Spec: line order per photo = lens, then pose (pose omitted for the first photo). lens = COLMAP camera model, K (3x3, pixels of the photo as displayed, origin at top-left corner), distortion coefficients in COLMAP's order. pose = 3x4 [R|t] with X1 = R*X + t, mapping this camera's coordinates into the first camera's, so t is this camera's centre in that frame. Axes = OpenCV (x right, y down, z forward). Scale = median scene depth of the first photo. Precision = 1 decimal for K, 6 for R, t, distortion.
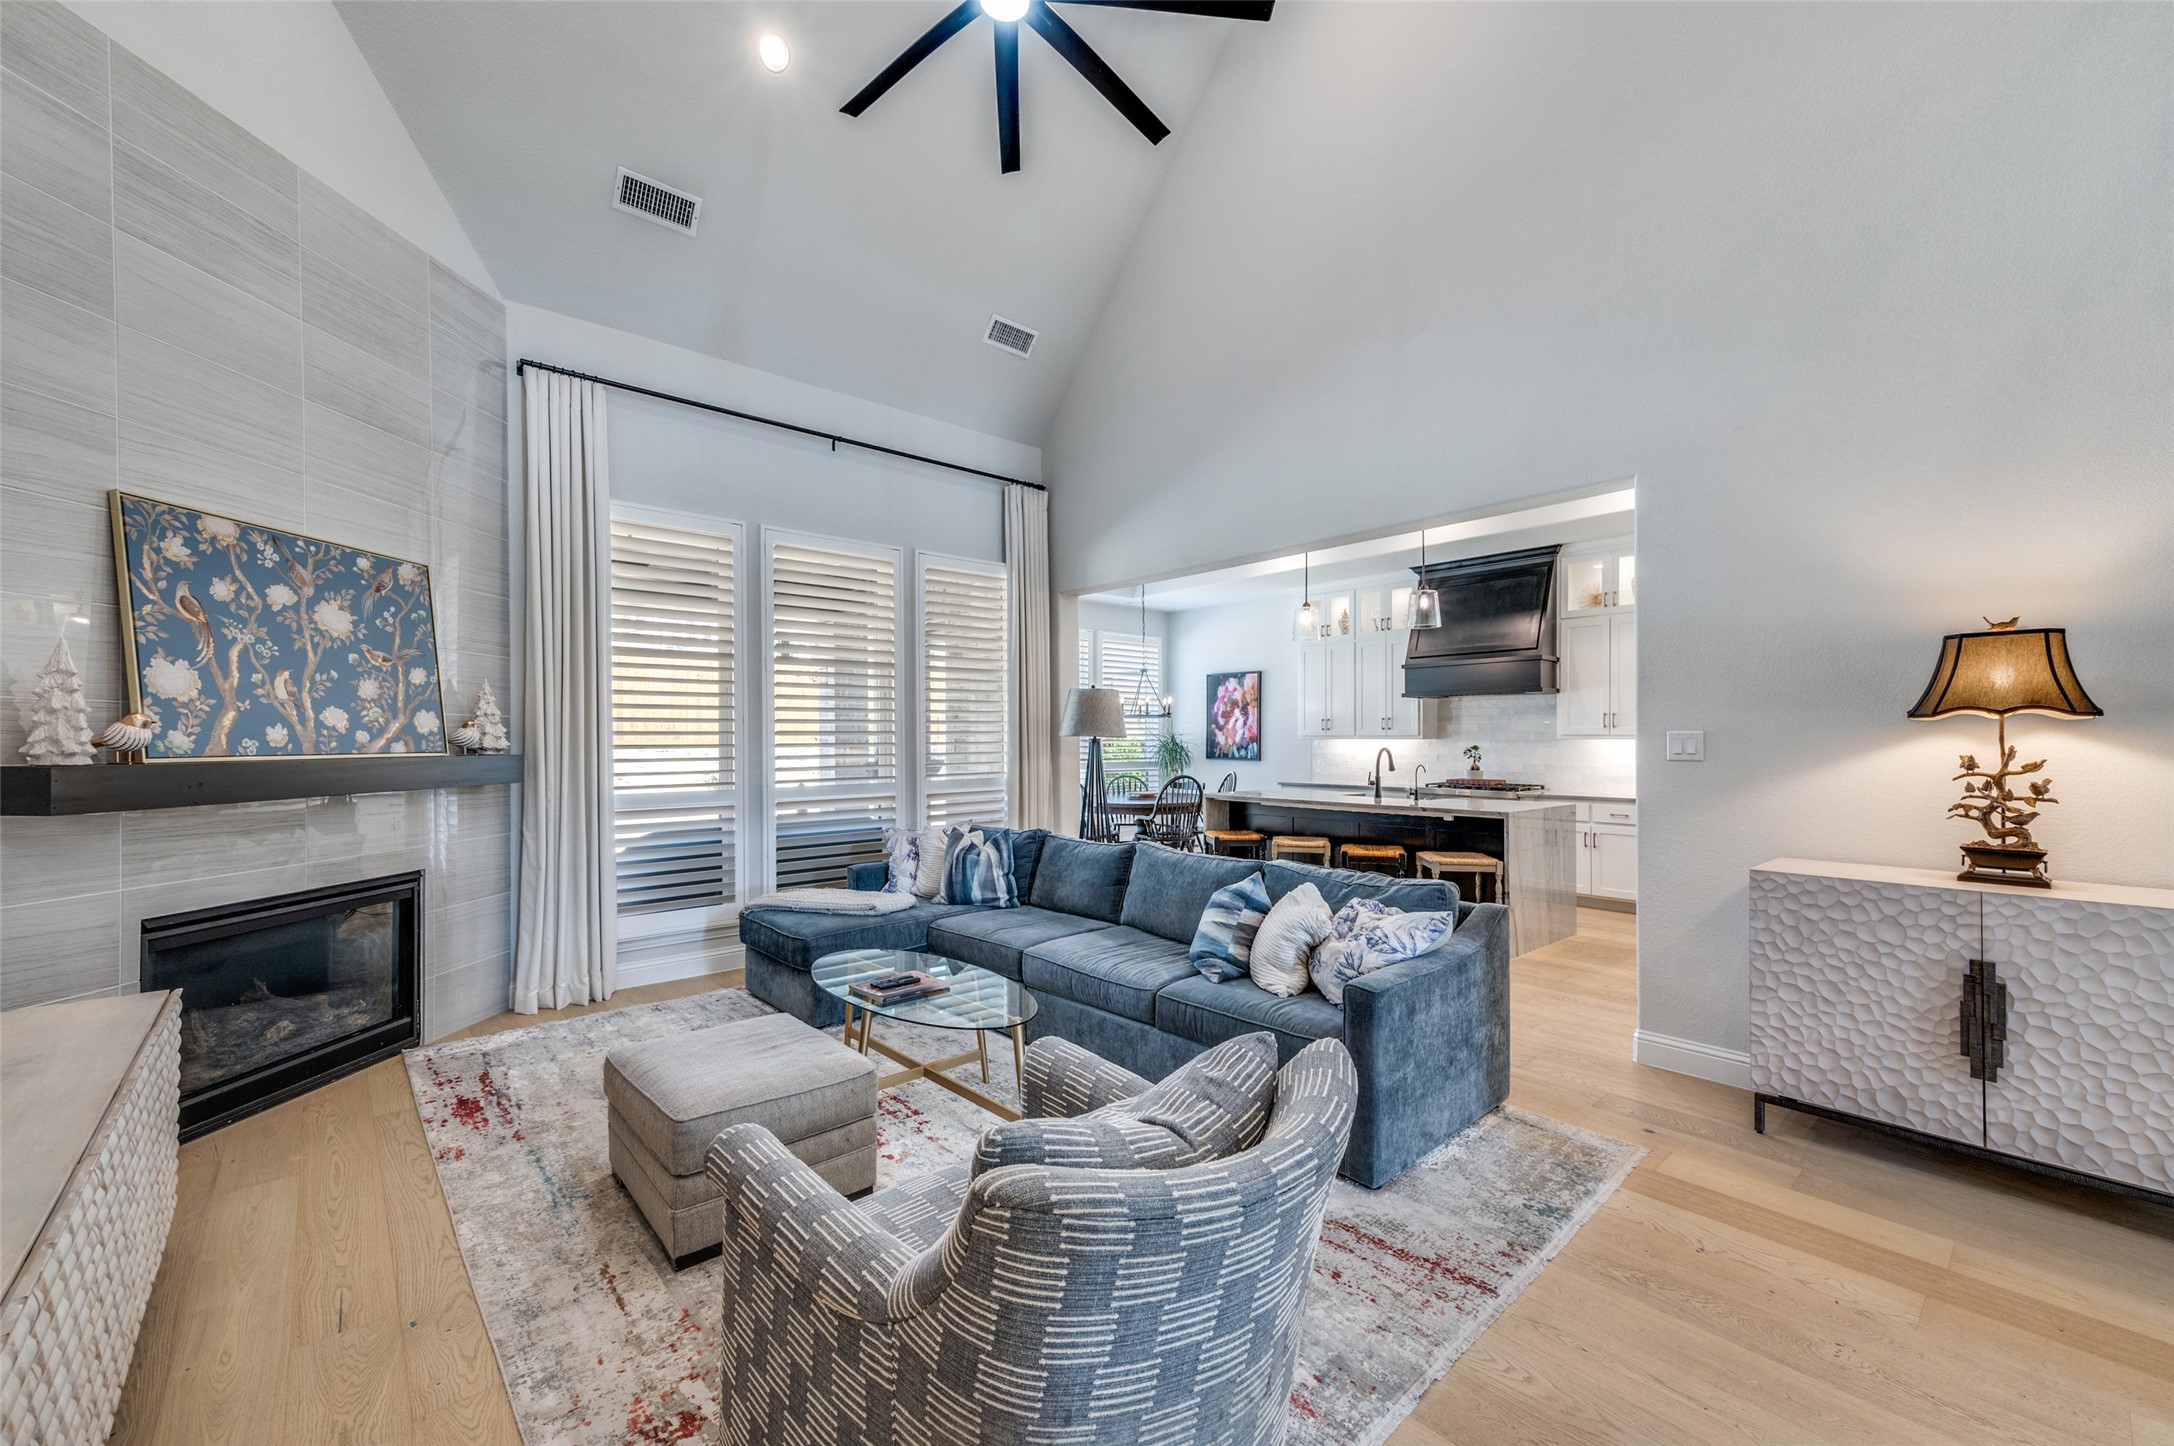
lens RADIAL K [[860.5, 0, 1098.4], [0, 860.5, 739.6], [0, 0, 1]] dist [0.018500, -0.002729]
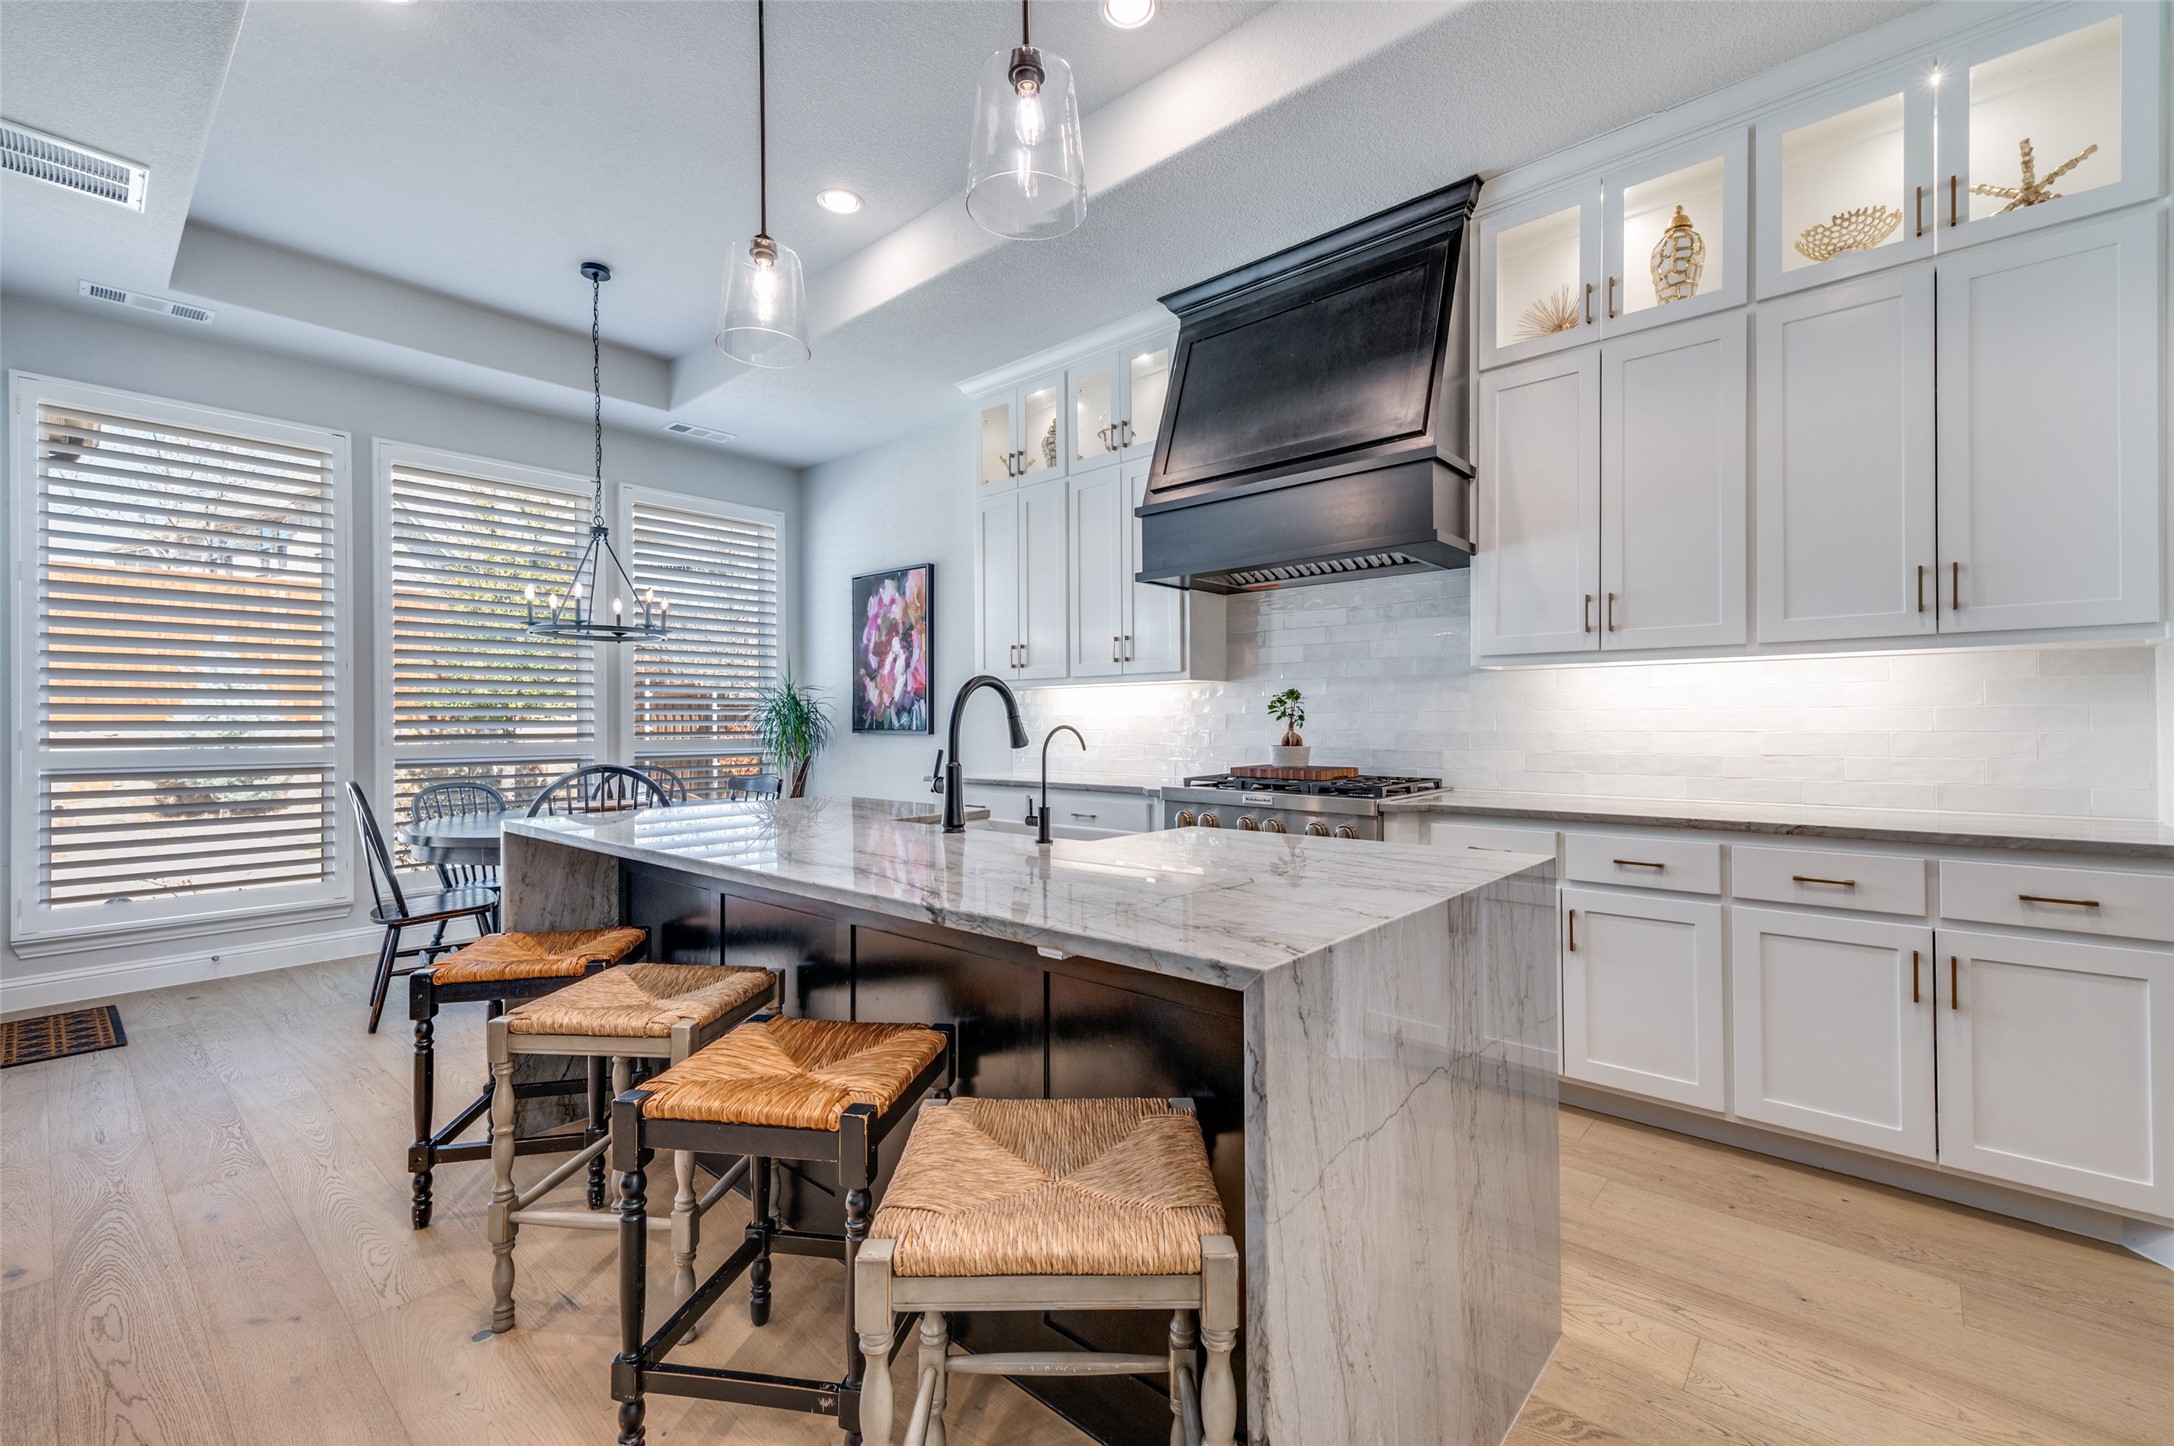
lens RADIAL K [[911.6, 0, 1092.5], [0, 911.6, 730.2], [0, 0, 1]] dist [0.003336, -0.000041]
pose [[0.994240, -0.006527, 0.106976, 0.599918], [0.005725, 0.999953, 0.007799, 0.048672], [-0.107022, -0.007141, 0.994231, 1.158852]]
